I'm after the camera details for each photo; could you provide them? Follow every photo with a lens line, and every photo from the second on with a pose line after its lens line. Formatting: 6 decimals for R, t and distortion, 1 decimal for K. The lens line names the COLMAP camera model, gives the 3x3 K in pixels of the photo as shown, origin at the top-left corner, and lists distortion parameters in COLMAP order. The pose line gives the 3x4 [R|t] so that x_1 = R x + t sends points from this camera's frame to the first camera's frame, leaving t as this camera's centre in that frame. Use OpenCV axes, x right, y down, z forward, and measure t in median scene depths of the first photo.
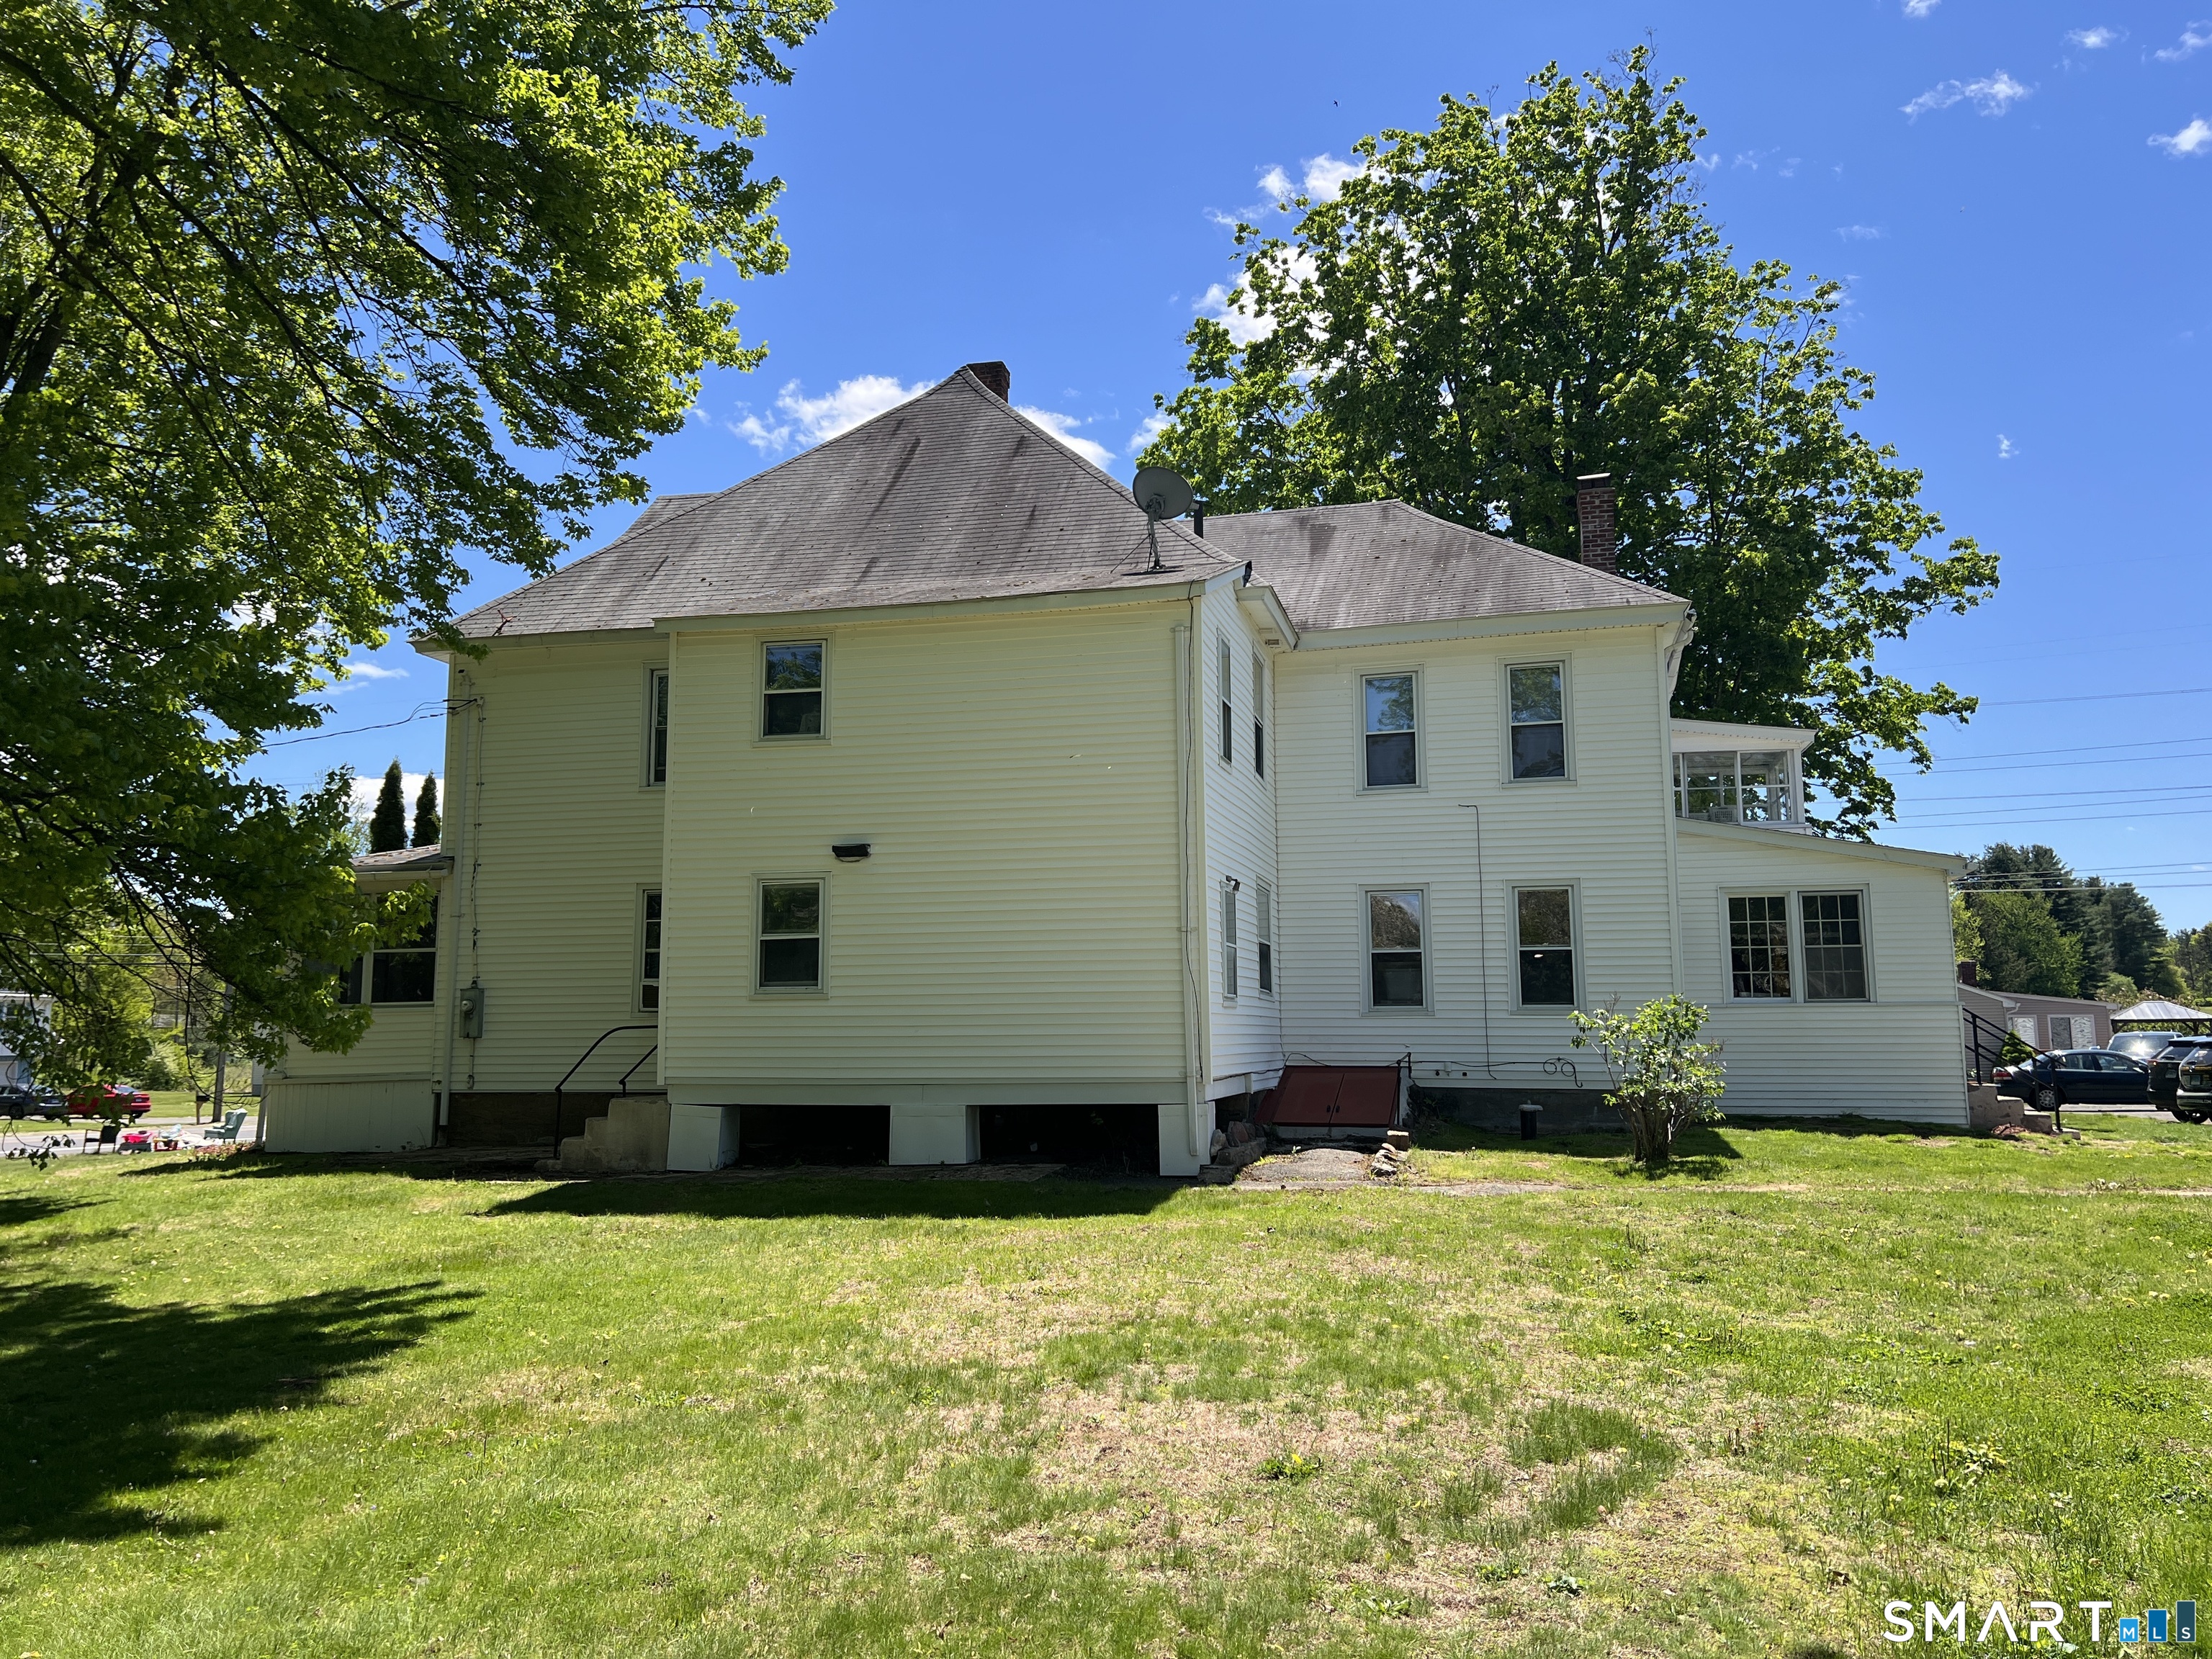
lens RADIAL K [[1675.0, 0, 1103.6], [0, 1675.0, 813.0], [0, 0, 1]] dist [0.082773, -0.074908]
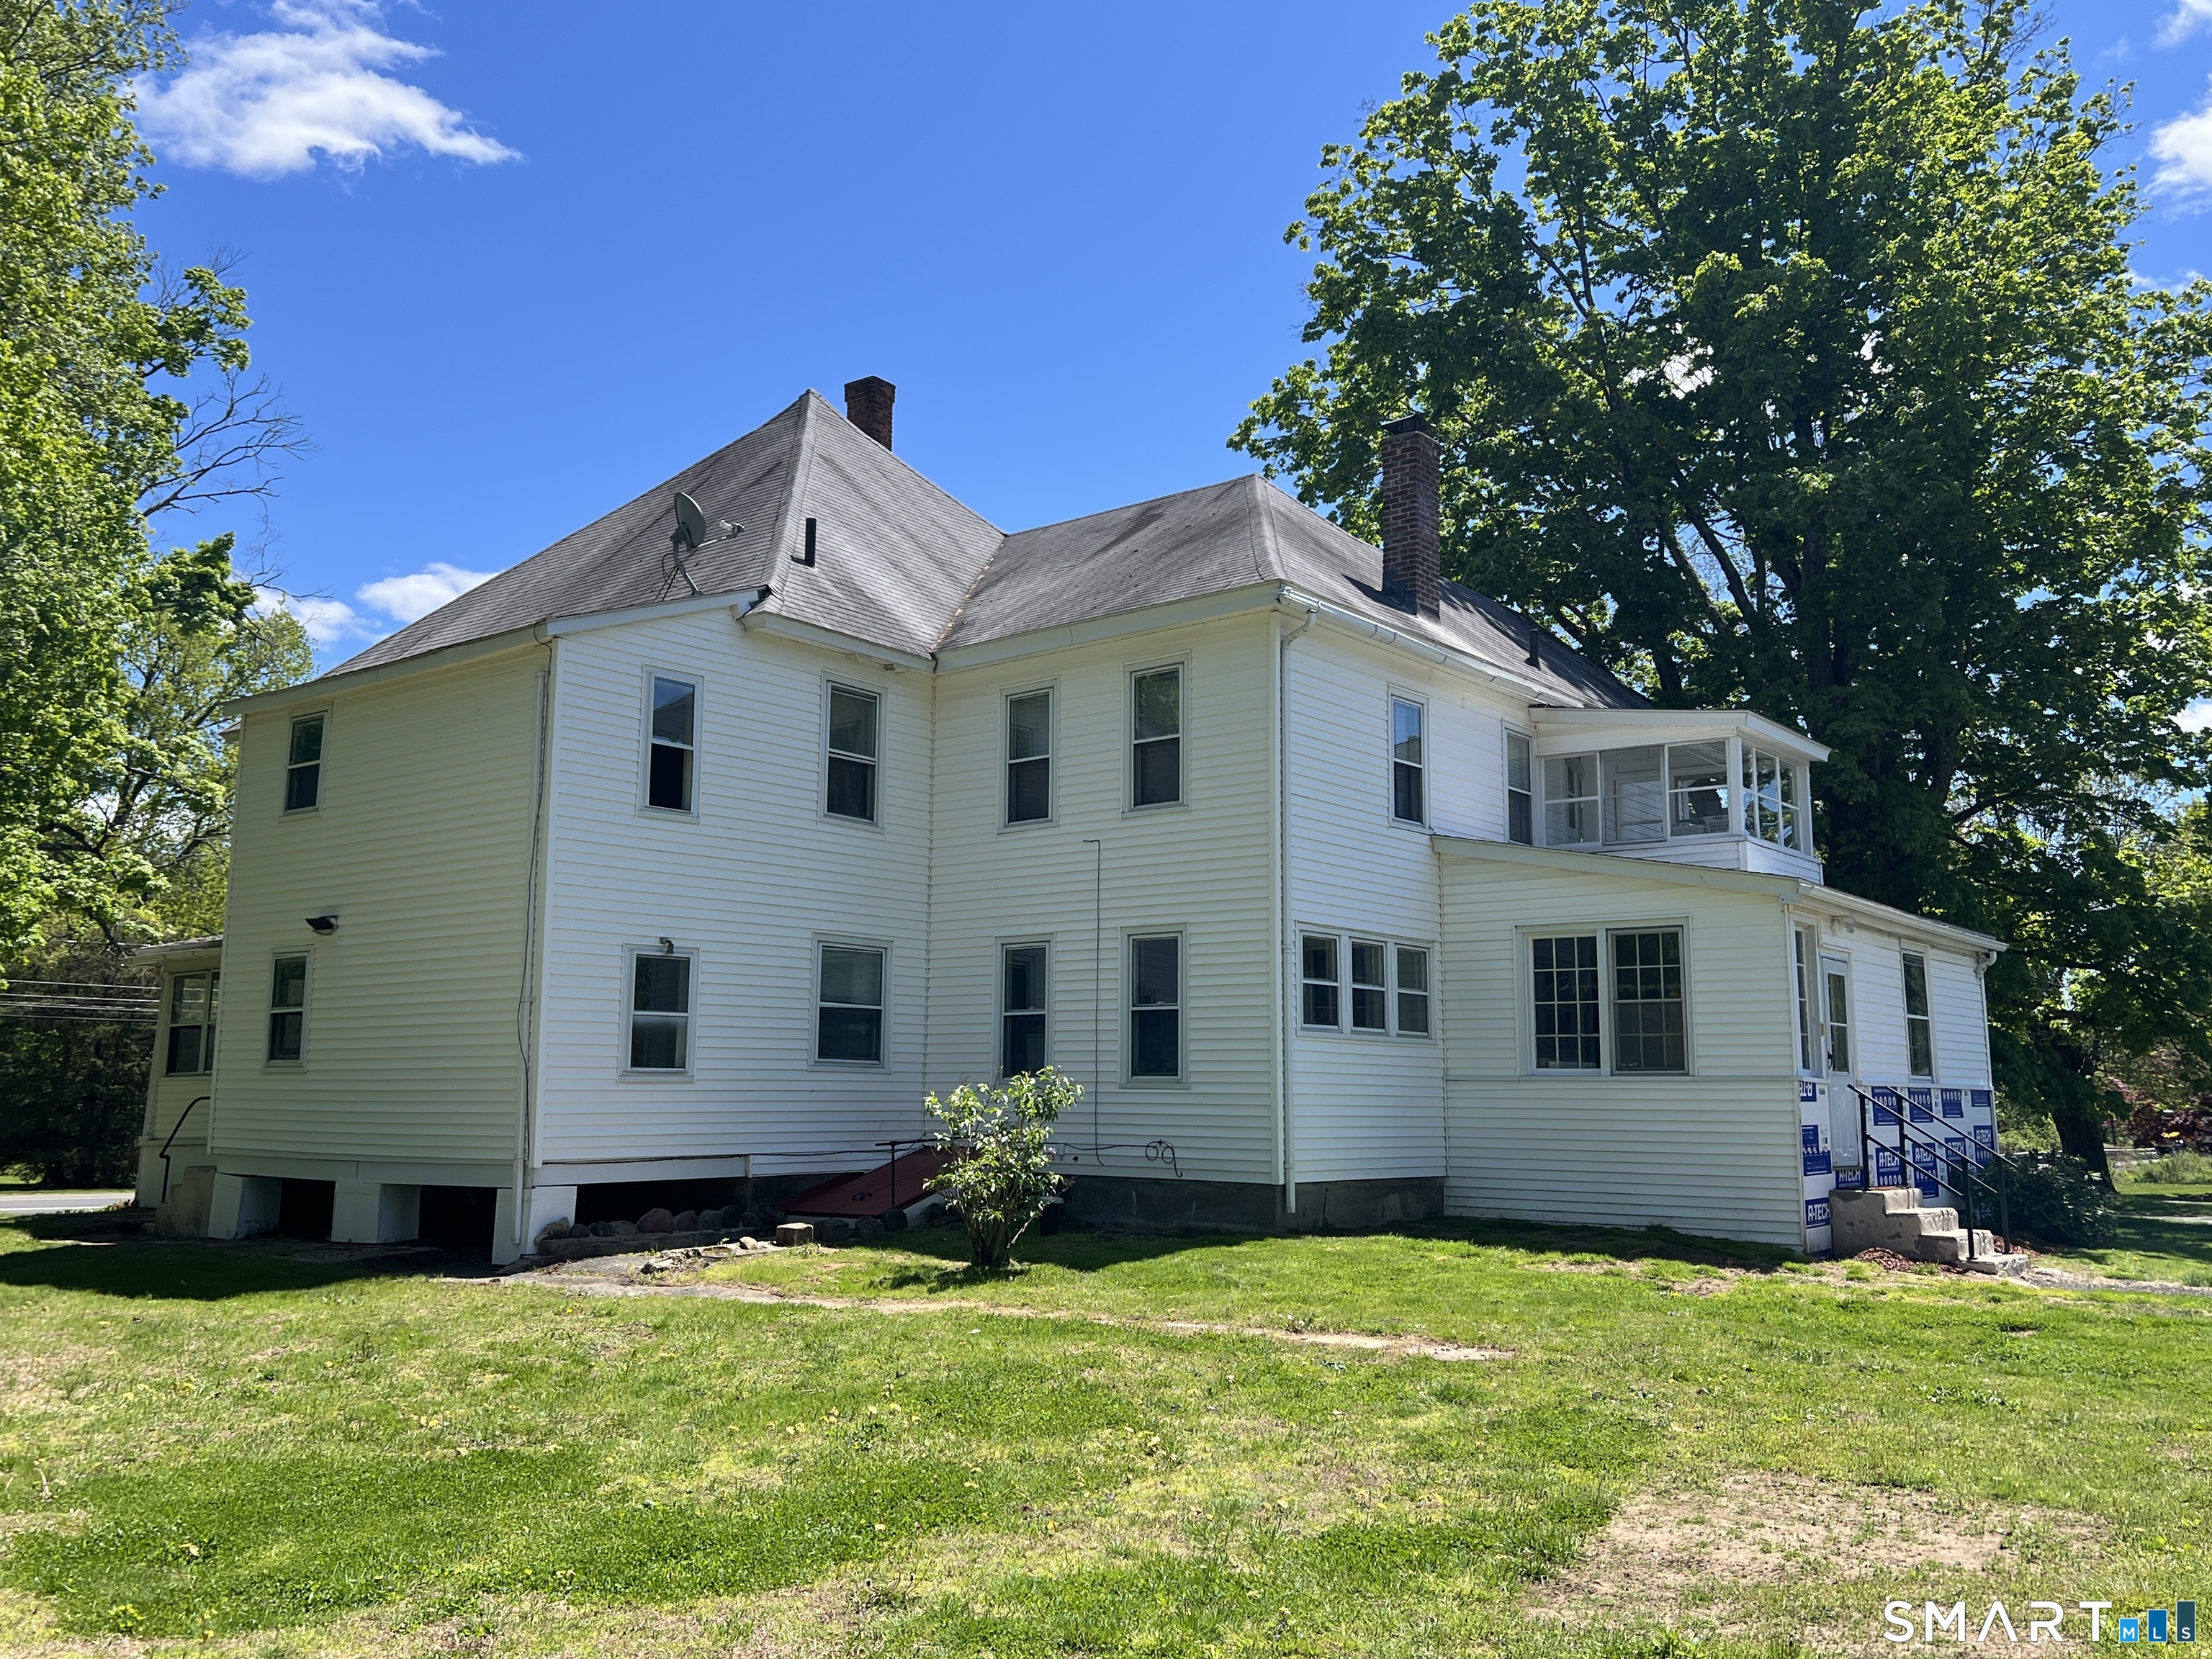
lens RADIAL K [[1891.3, 0, 1101.4], [0, 1891.3, 826.5], [0, 0, 1]] dist [0.090069, -0.097155]
pose [[0.905373, -0.053328, -0.421256, 0.621551], [0.045609, 0.998556, -0.028386, 0.015445], [0.422161, 0.006487, 0.906497, 0.137330]]
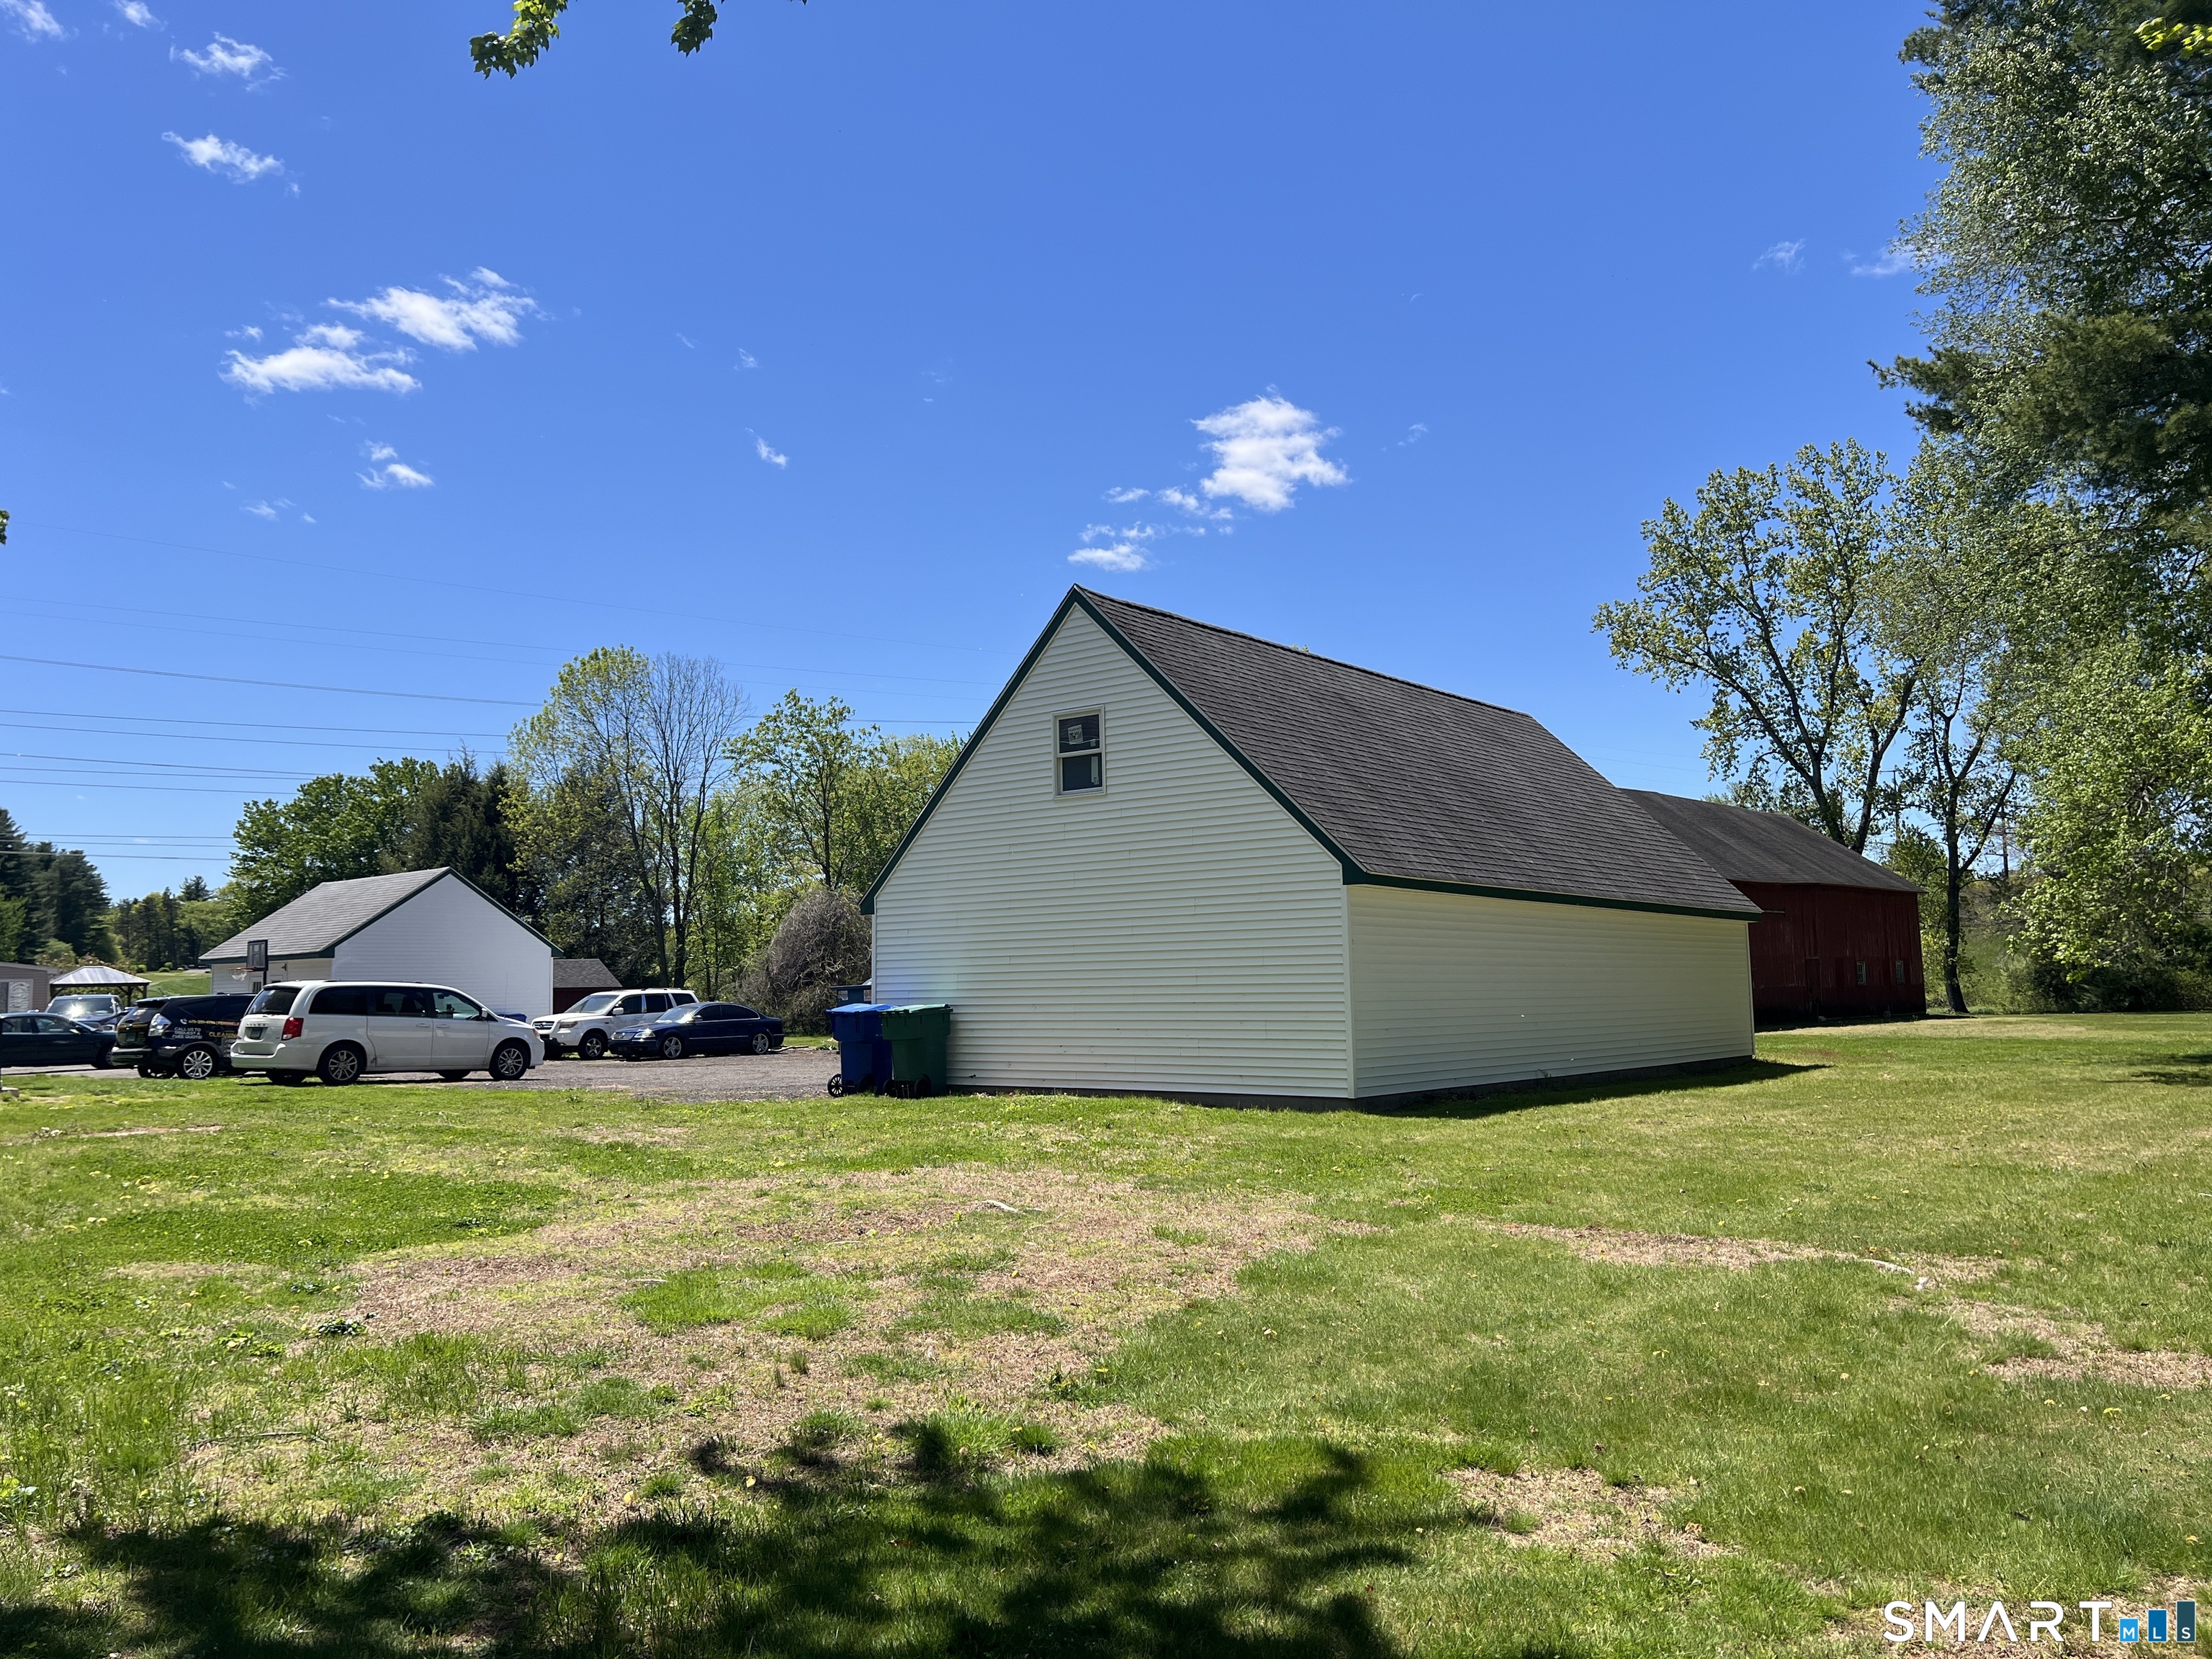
lens RADIAL K [[1675.0, 0, 1118.7], [0, 1675.0, 816.8], [0, 0, 1]] dist [0.082773, -0.074908]
pose [[0.459764, 0.089271, 0.883543, -0.043930], [-0.107366, 0.993224, -0.044484, -0.000864], [-0.881527, -0.074410, 0.466233, -0.044807]]
